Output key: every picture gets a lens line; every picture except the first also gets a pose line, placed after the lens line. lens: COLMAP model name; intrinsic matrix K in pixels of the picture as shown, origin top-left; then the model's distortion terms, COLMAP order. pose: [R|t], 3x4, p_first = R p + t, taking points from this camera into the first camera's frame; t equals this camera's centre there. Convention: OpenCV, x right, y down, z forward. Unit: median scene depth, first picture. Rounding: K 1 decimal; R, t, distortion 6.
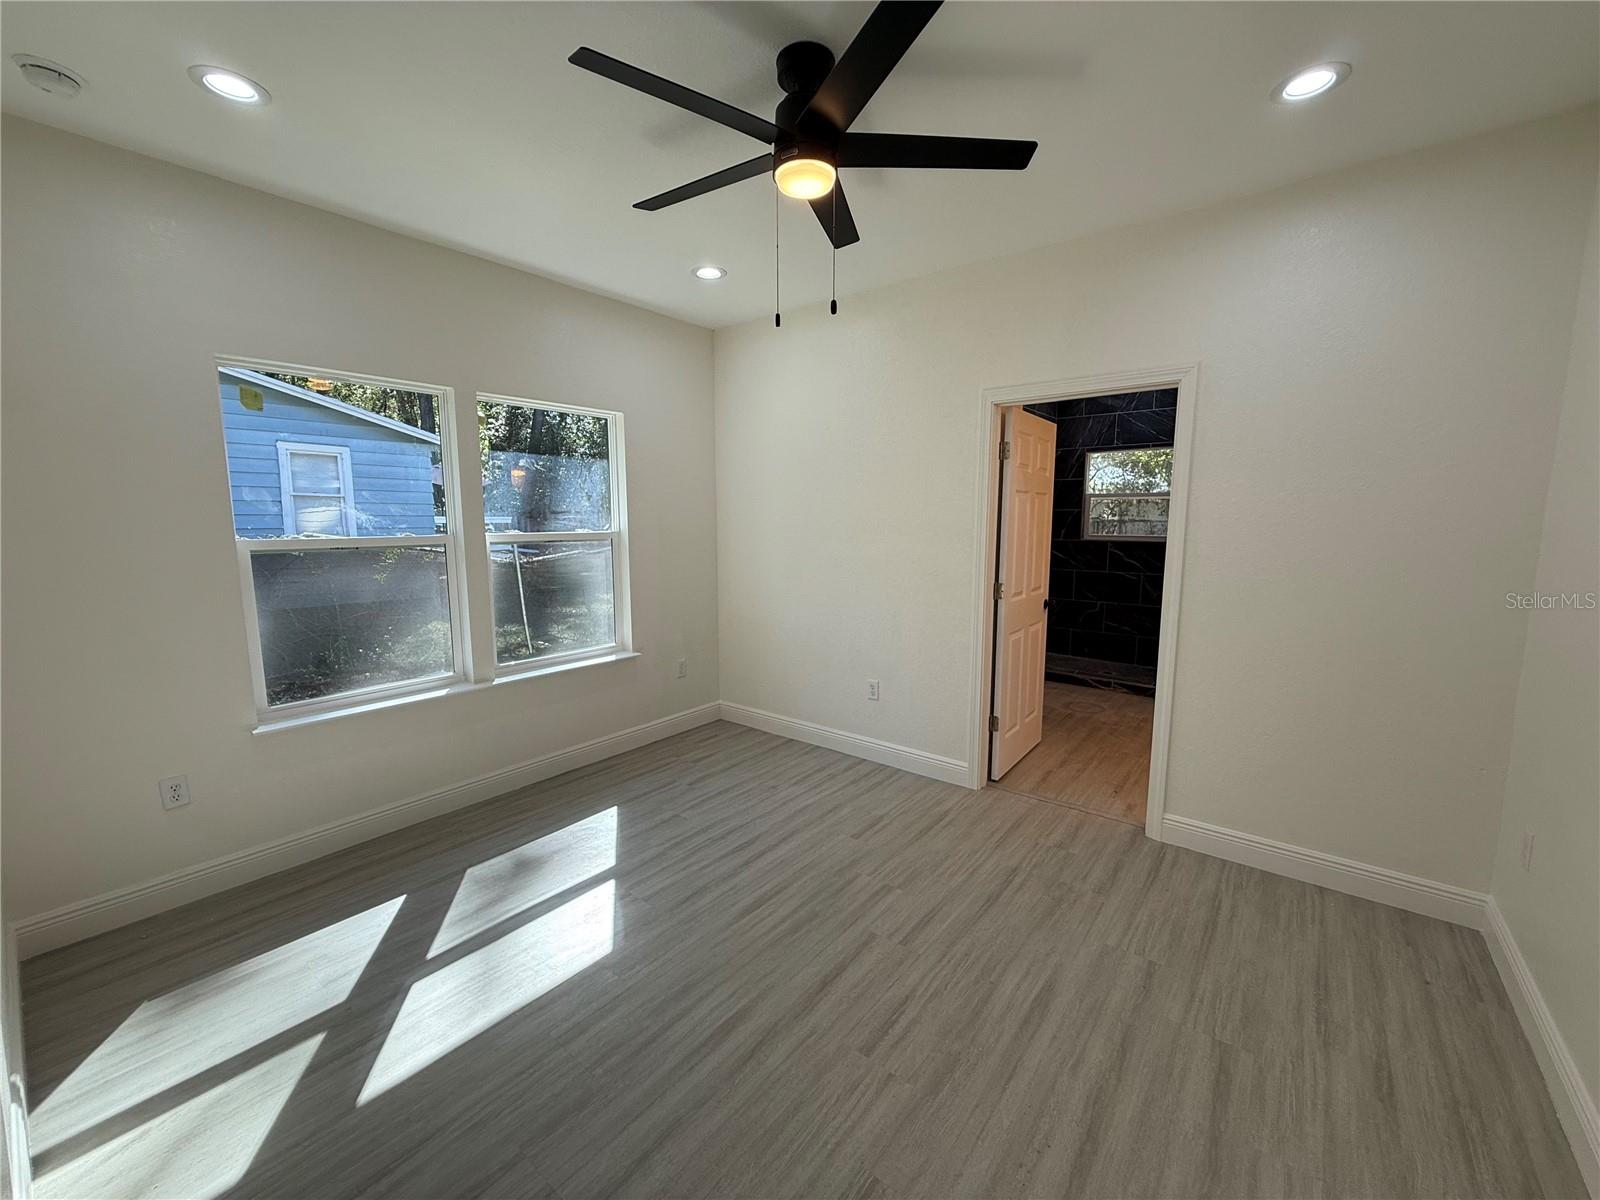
lens RADIAL K [[637.4, 0, 803.0], [0, 637.4, 600.0], [0, 0, 1]] dist [-0.003503, -0.000553]
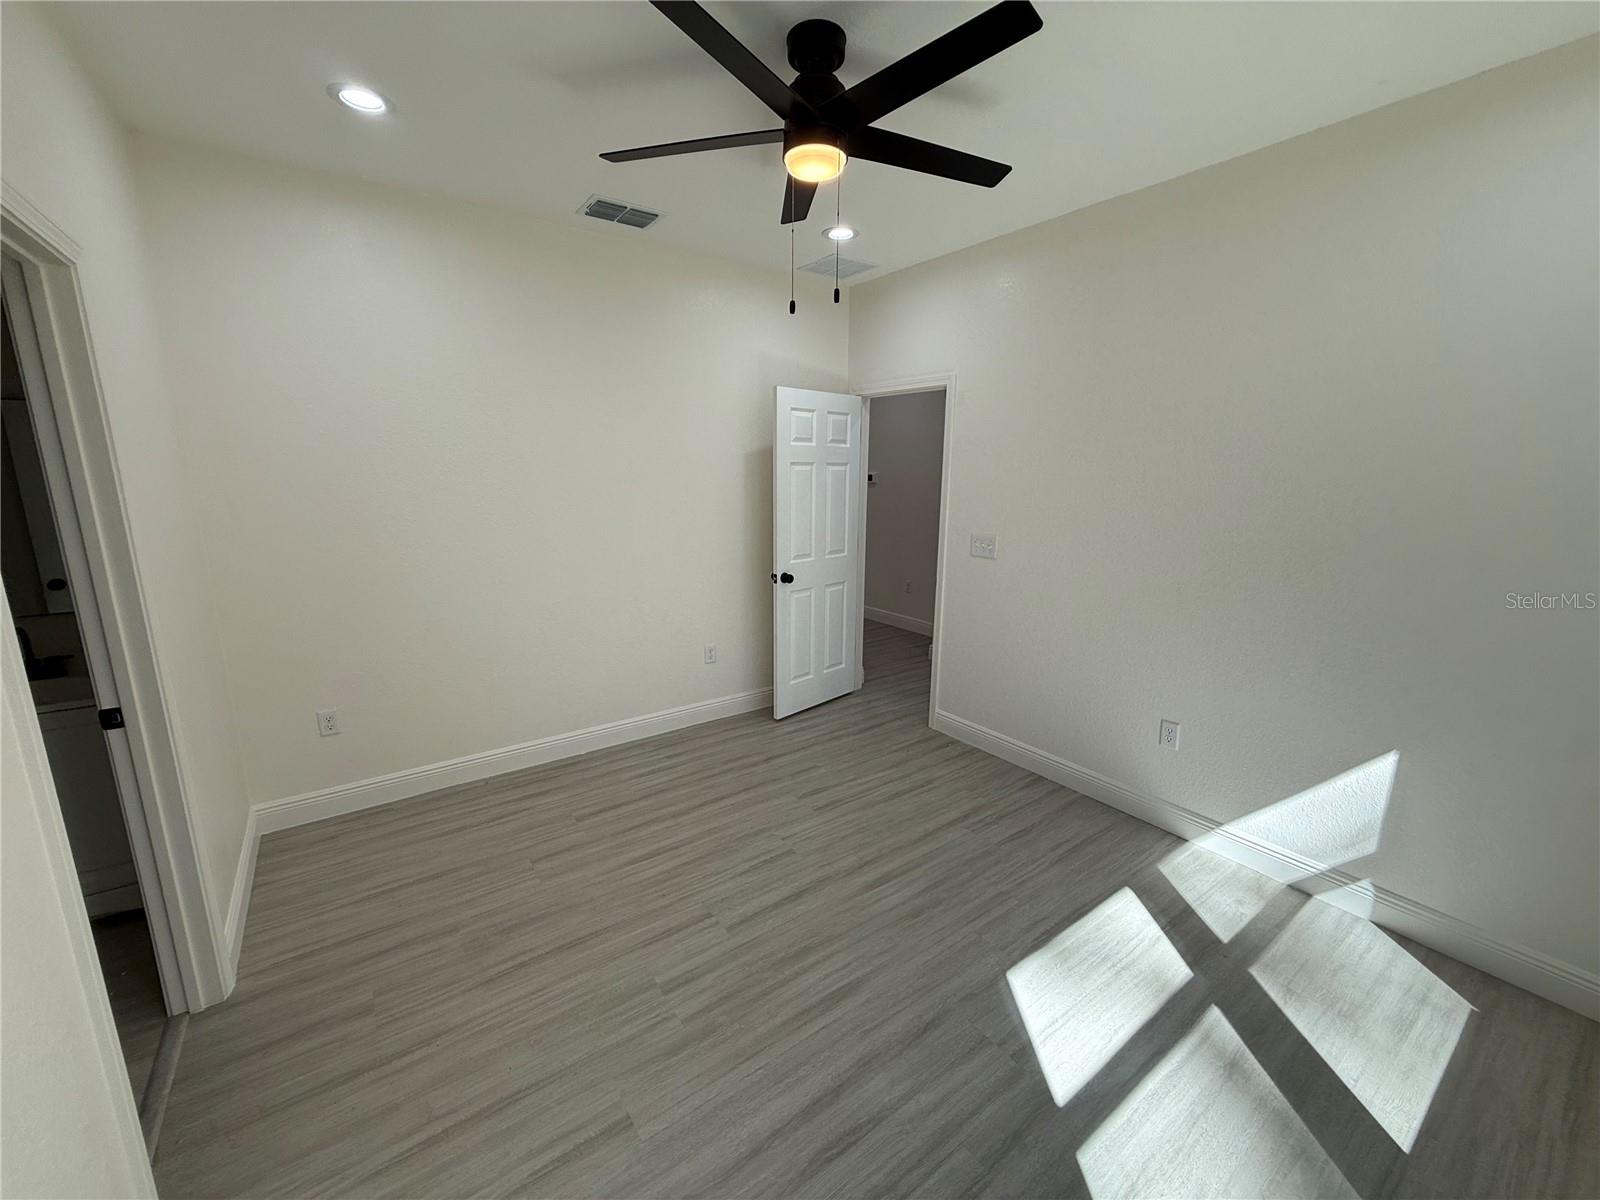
lens RADIAL K [[637.4, 0, 797.5], [0, 637.4, 602.6], [0, 0, 1]] dist [-0.003503, -0.000553]
pose [[-0.962070, -0.057738, 0.266622, -0.211710], [0.032798, 0.945776, 0.323159, -0.249577], [-0.270823, 0.319646, -0.908009, 1.617875]]
